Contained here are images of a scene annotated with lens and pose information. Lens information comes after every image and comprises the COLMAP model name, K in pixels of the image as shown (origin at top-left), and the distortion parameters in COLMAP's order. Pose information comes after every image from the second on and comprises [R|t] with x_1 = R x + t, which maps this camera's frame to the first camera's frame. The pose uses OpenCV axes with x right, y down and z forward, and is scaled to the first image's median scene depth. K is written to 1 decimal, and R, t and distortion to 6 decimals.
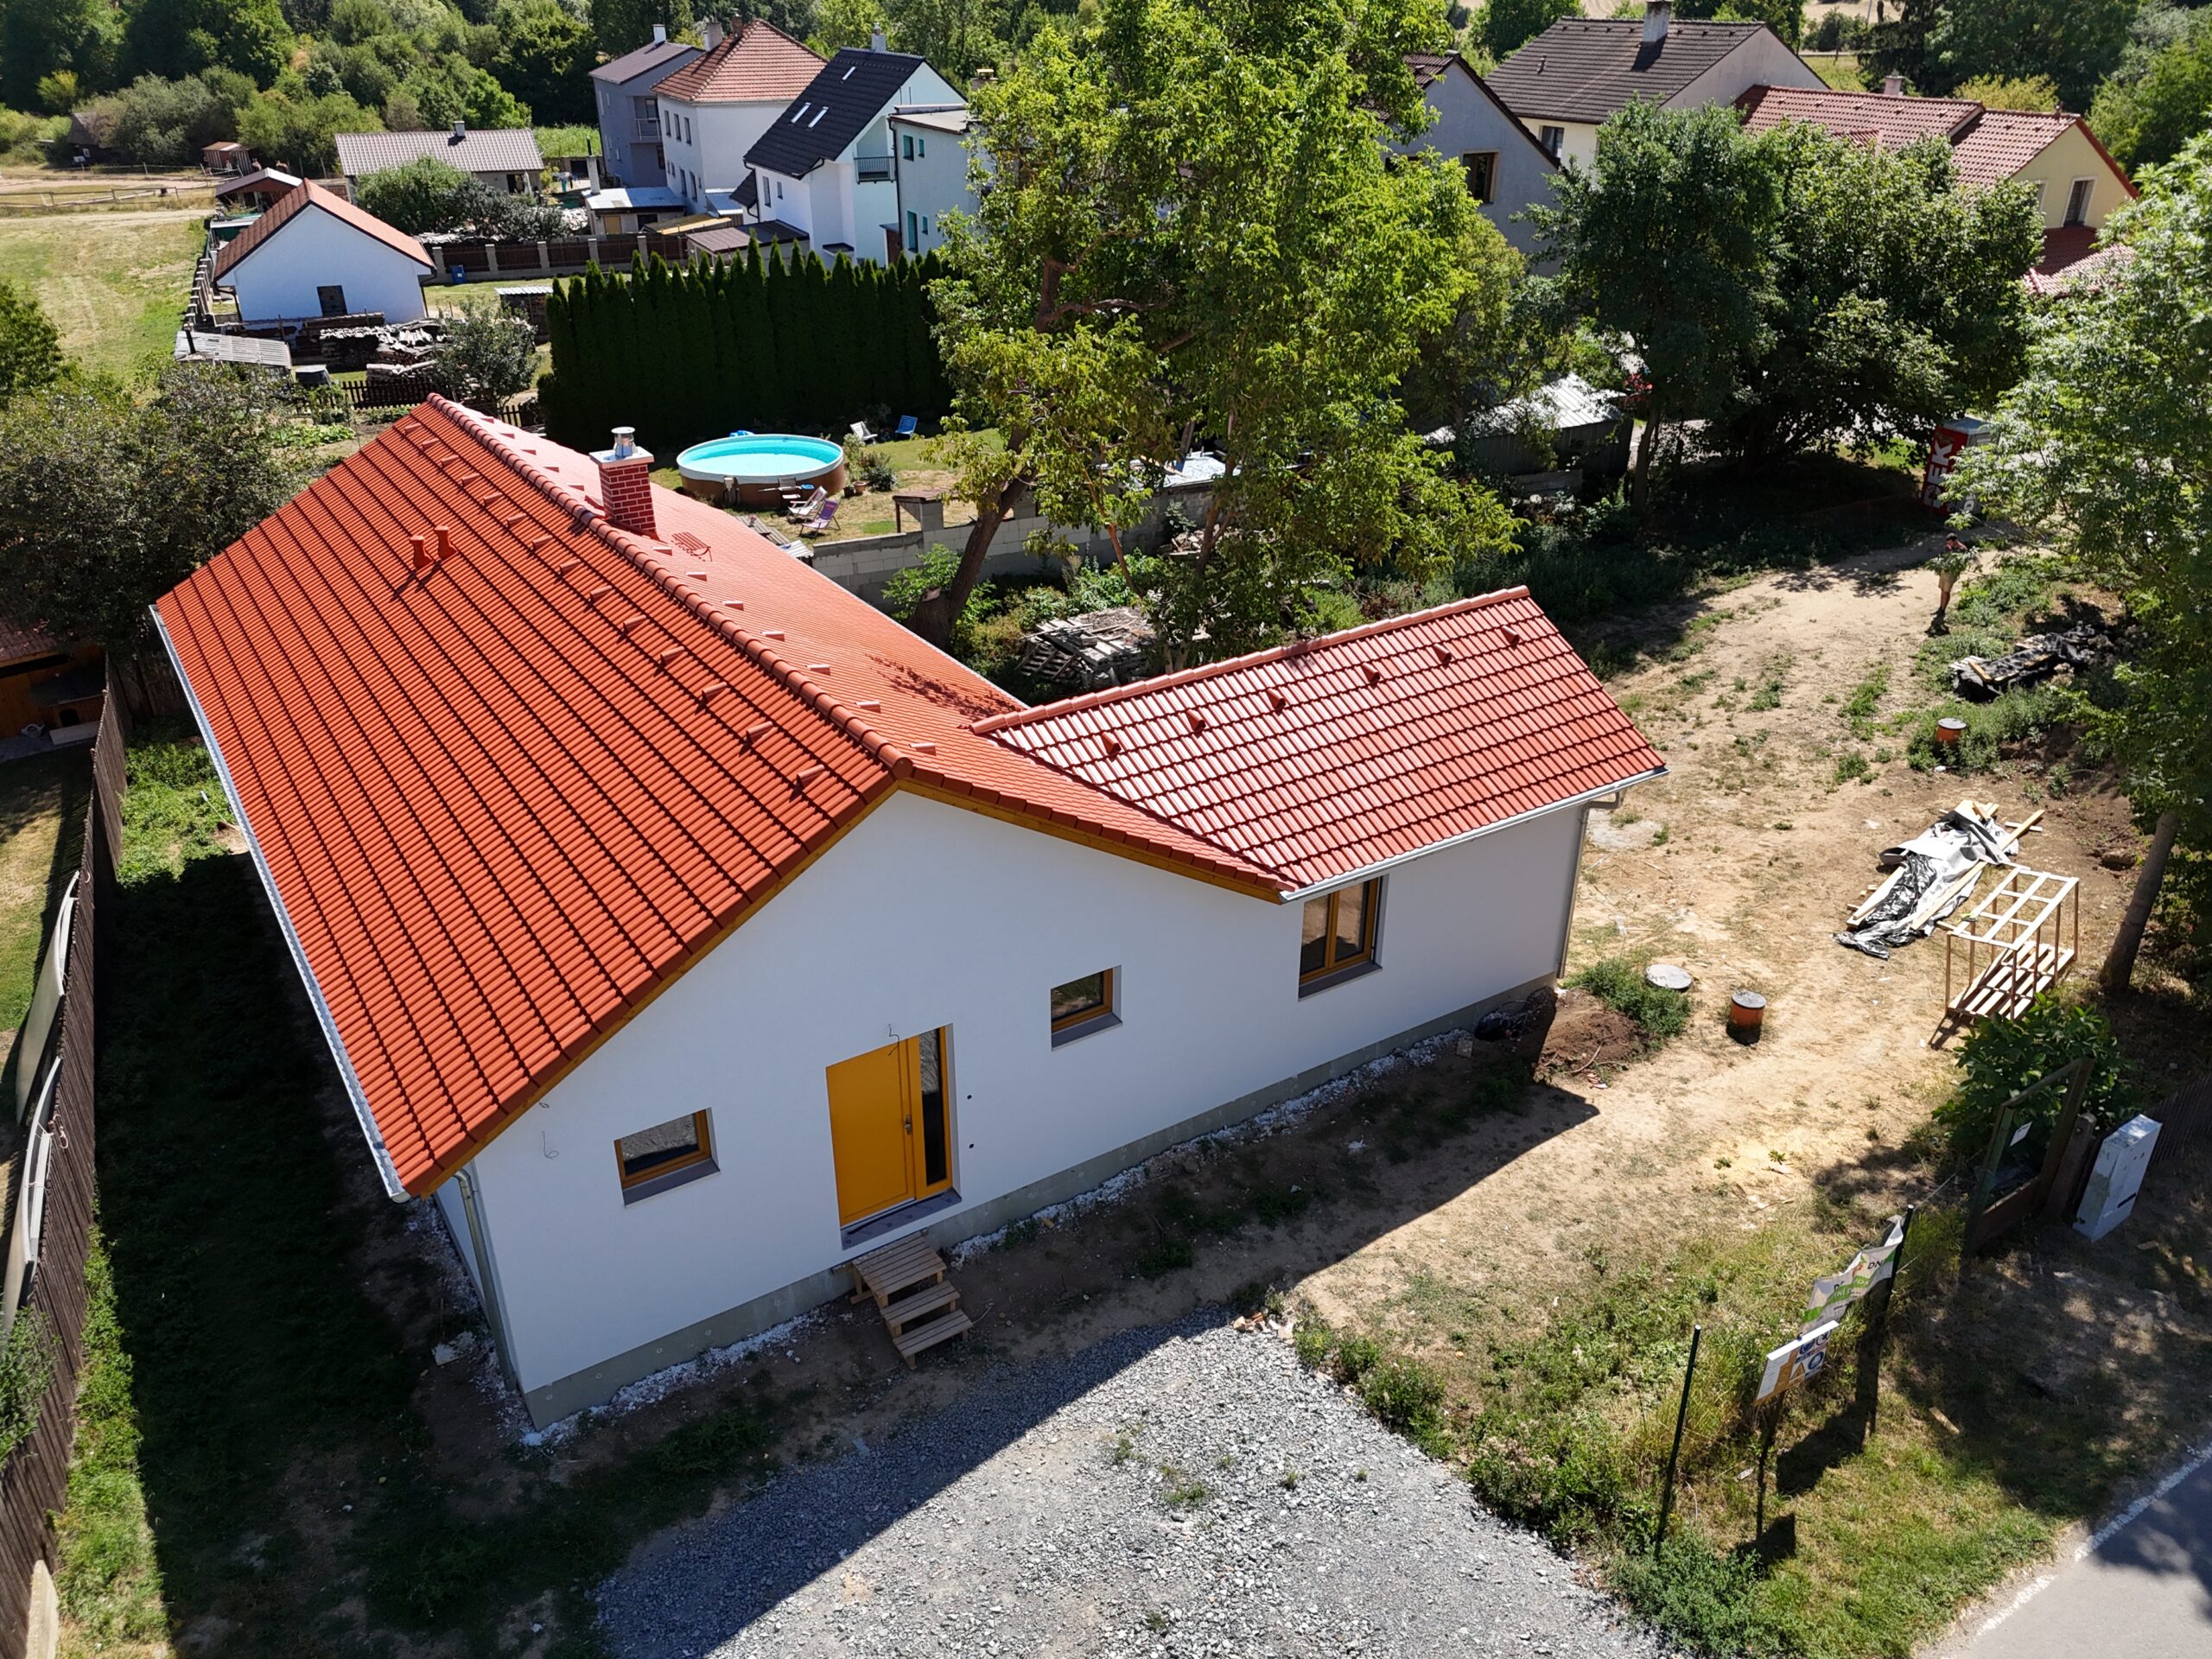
lens RADIAL K [[1632.5, 0, 1095.2], [0, 1632.5, 834.1], [0, 0, 1]] dist [0.066886, -0.059453]
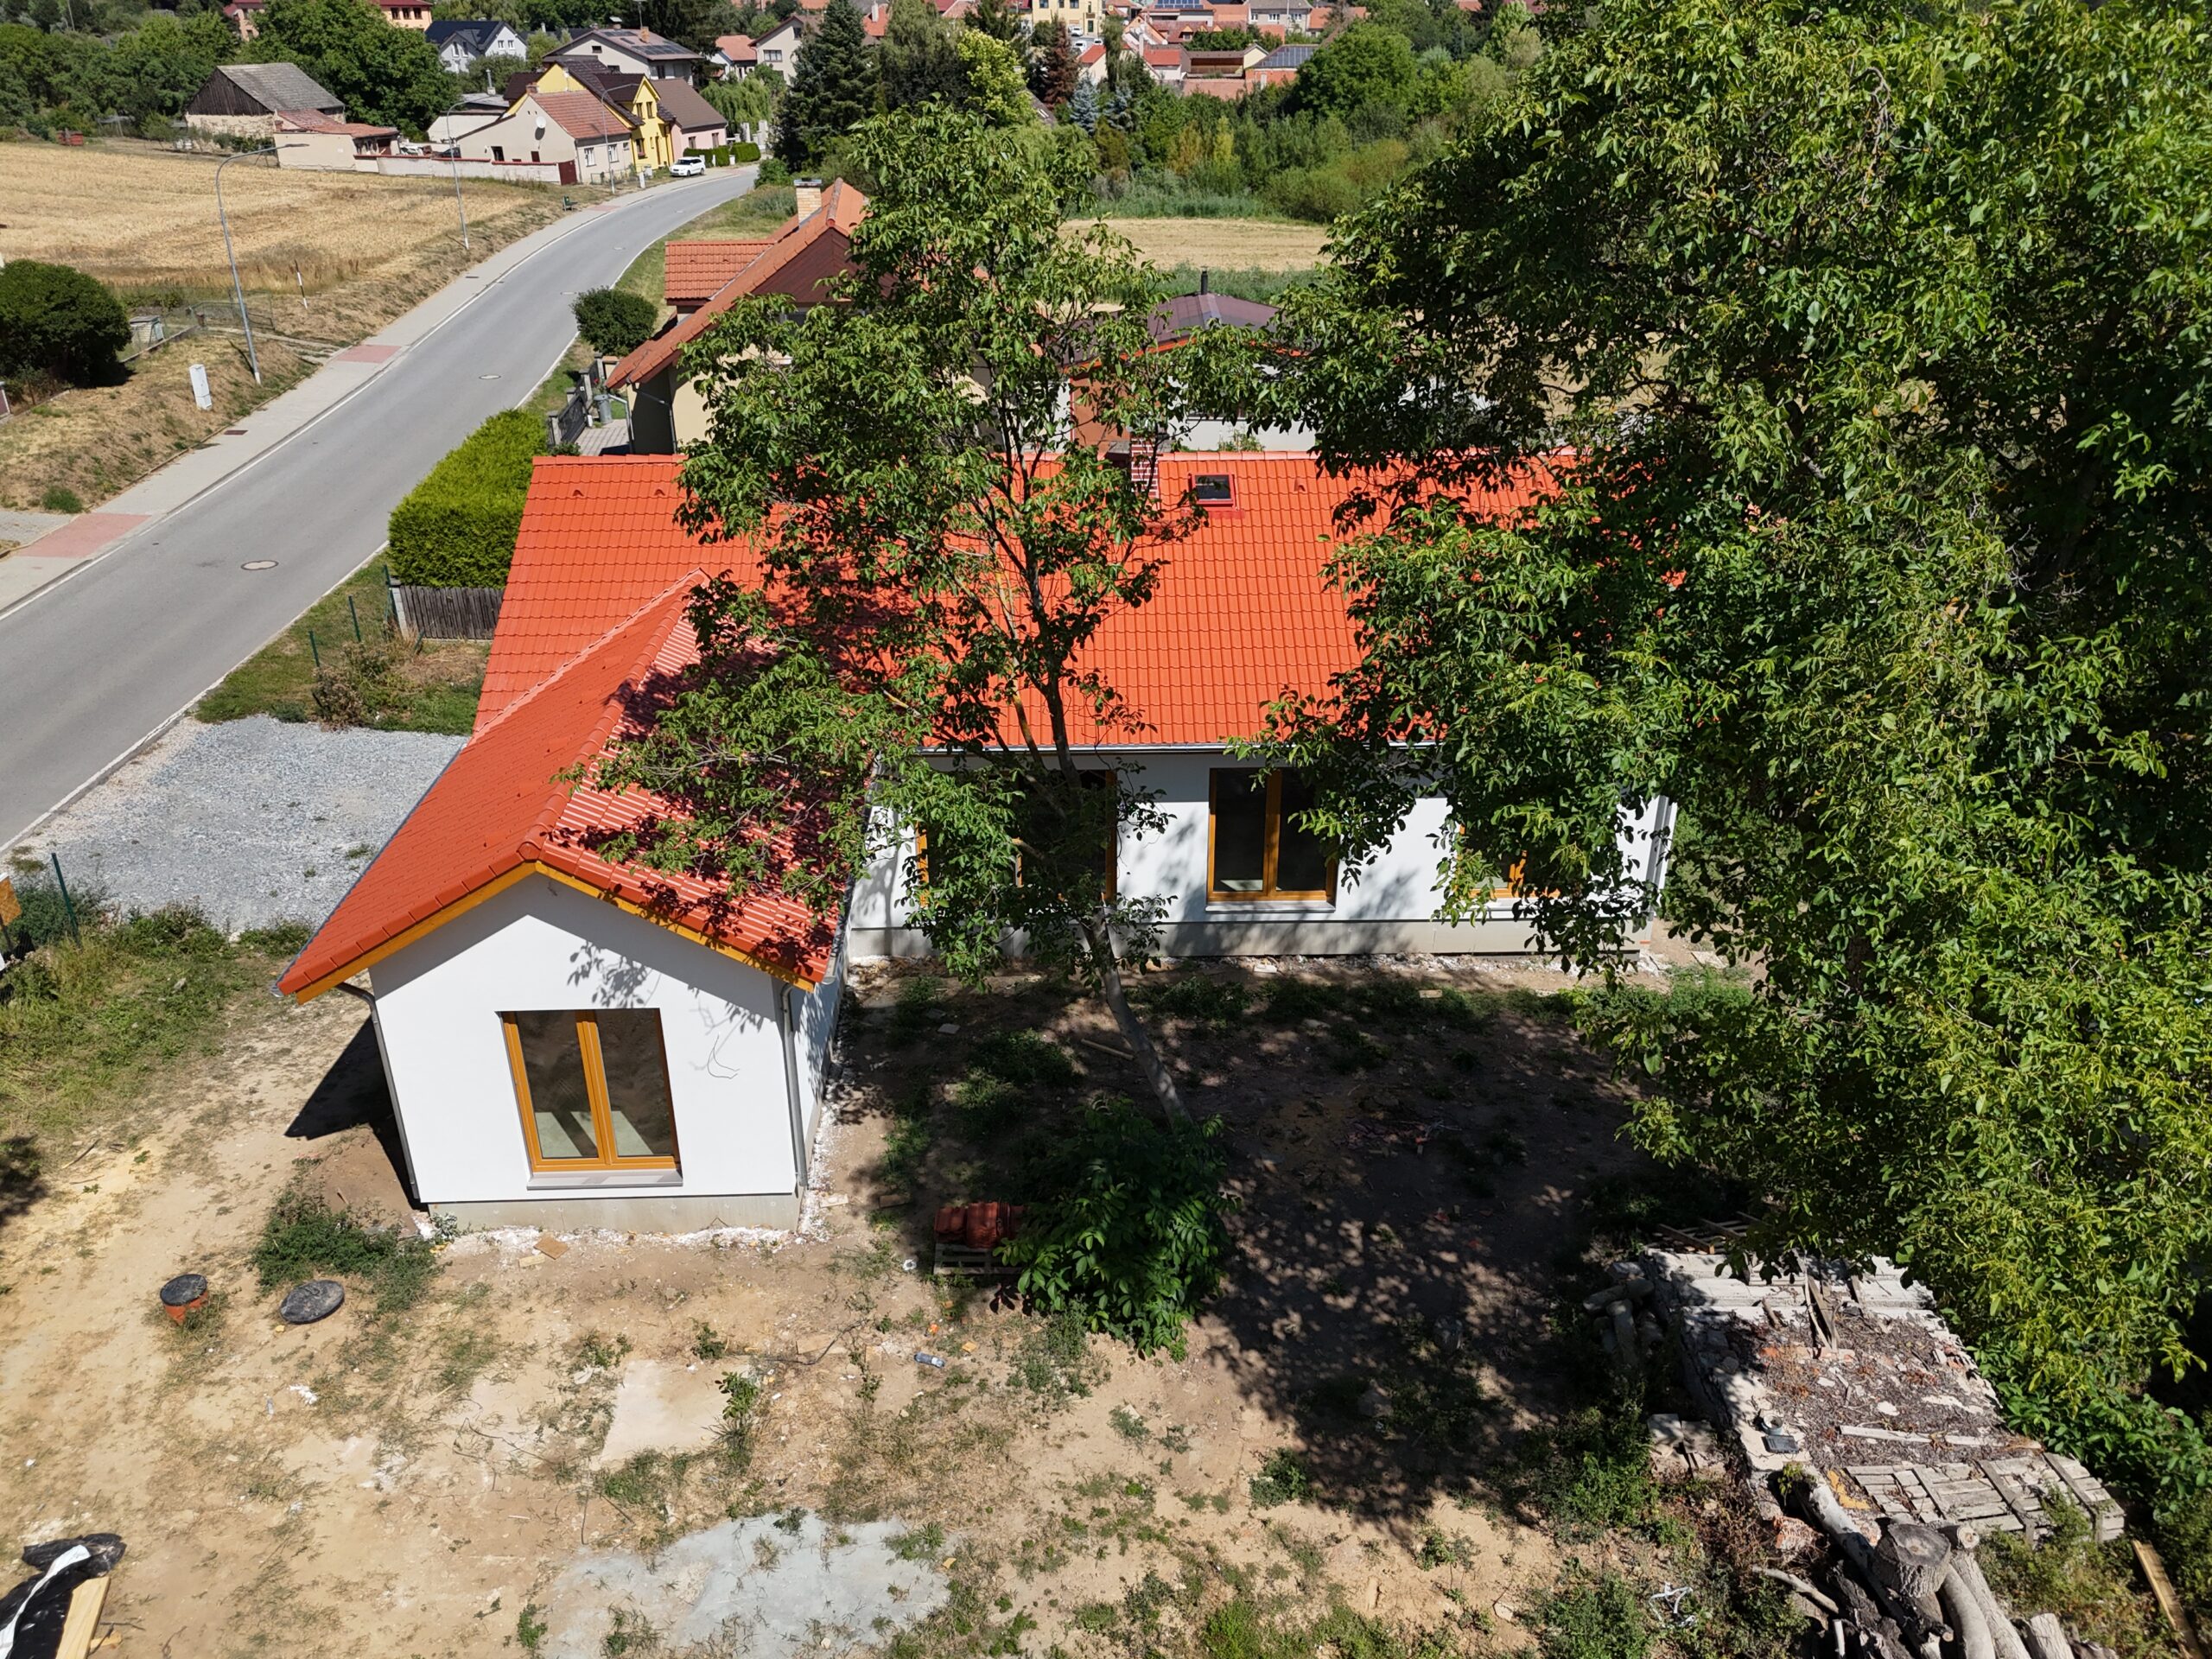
lens RADIAL K [[1632.5, 0, 1095.2], [0, 1632.5, 834.1], [0, 0, 1]] dist [0.066886, -0.059453]
pose [[-0.514178, 0.386762, -0.765530, 0.704439], [-0.393363, 0.686807, 0.611196, -0.710488], [0.762159, 0.615395, -0.201003, 1.374972]]
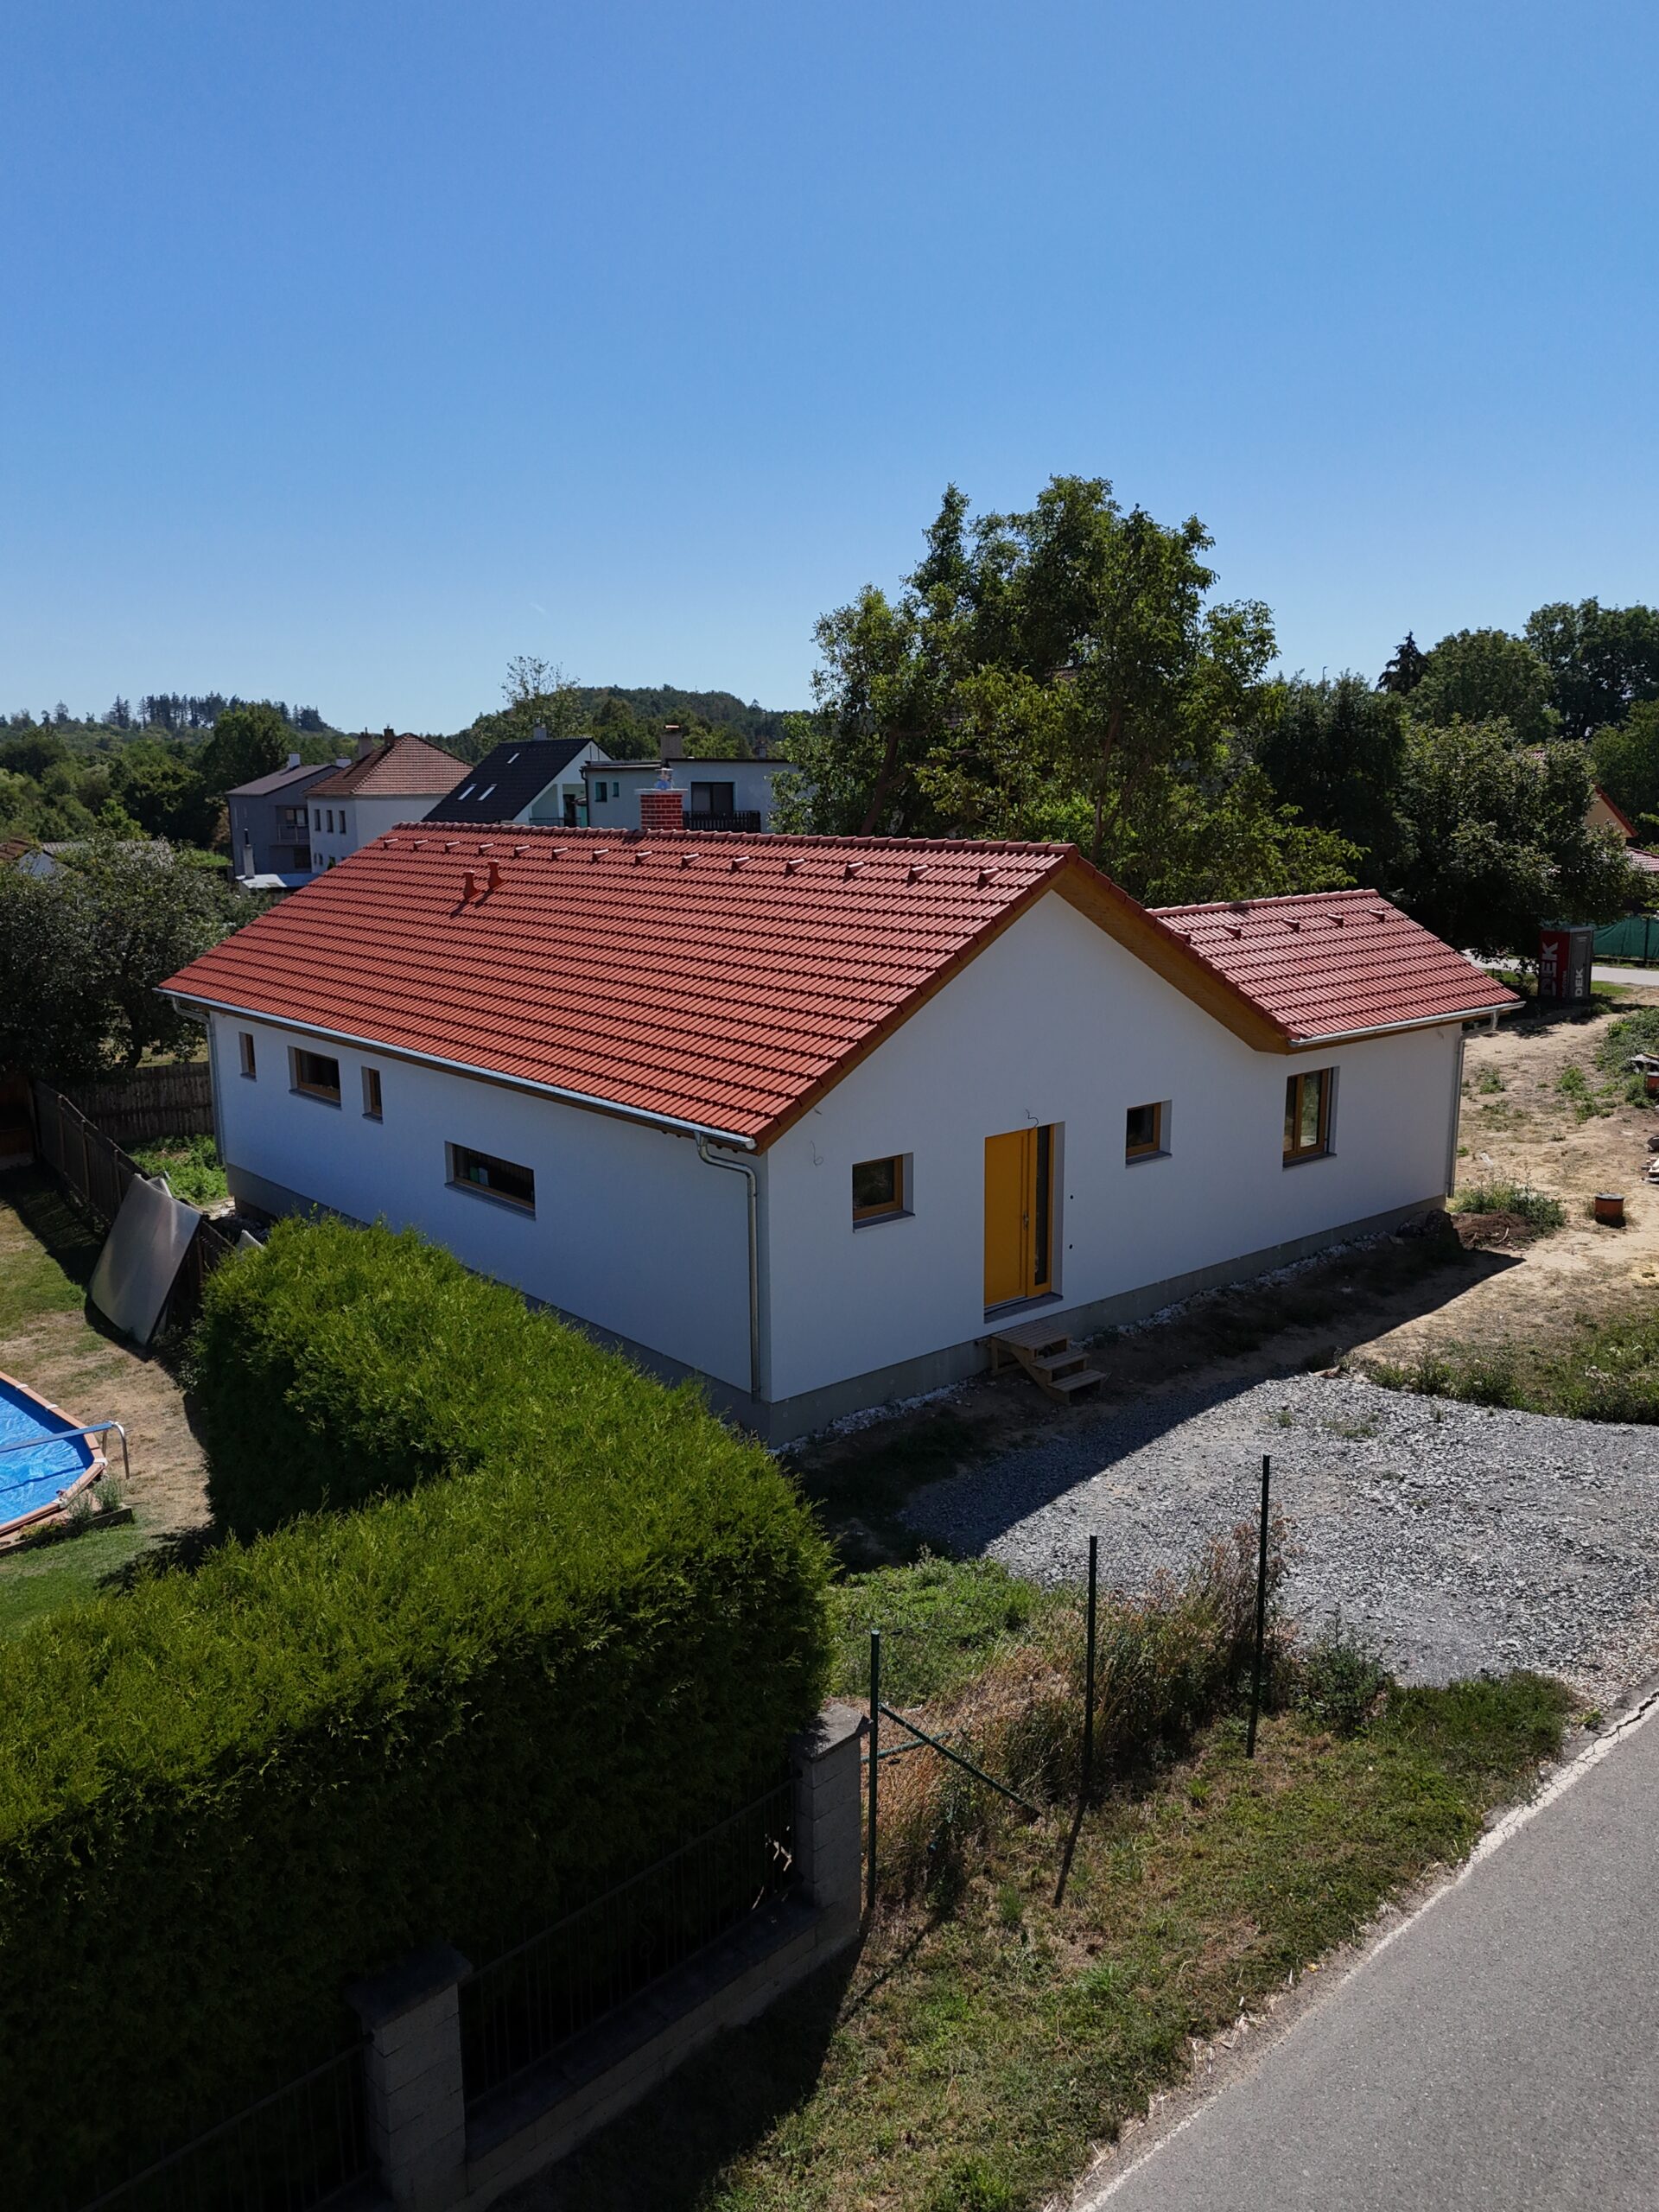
lens RADIAL K [[1632.5, 0, 829.5], [0, 1632.5, 1106.0], [0, 0, 1]] dist [0.066886, -0.059453]
pose [[0.990800, -0.030203, 0.131918, -0.330814], [0.065971, 0.958906, -0.275947, 0.336984], [-0.118162, 0.282111, 0.952077, -0.103070]]
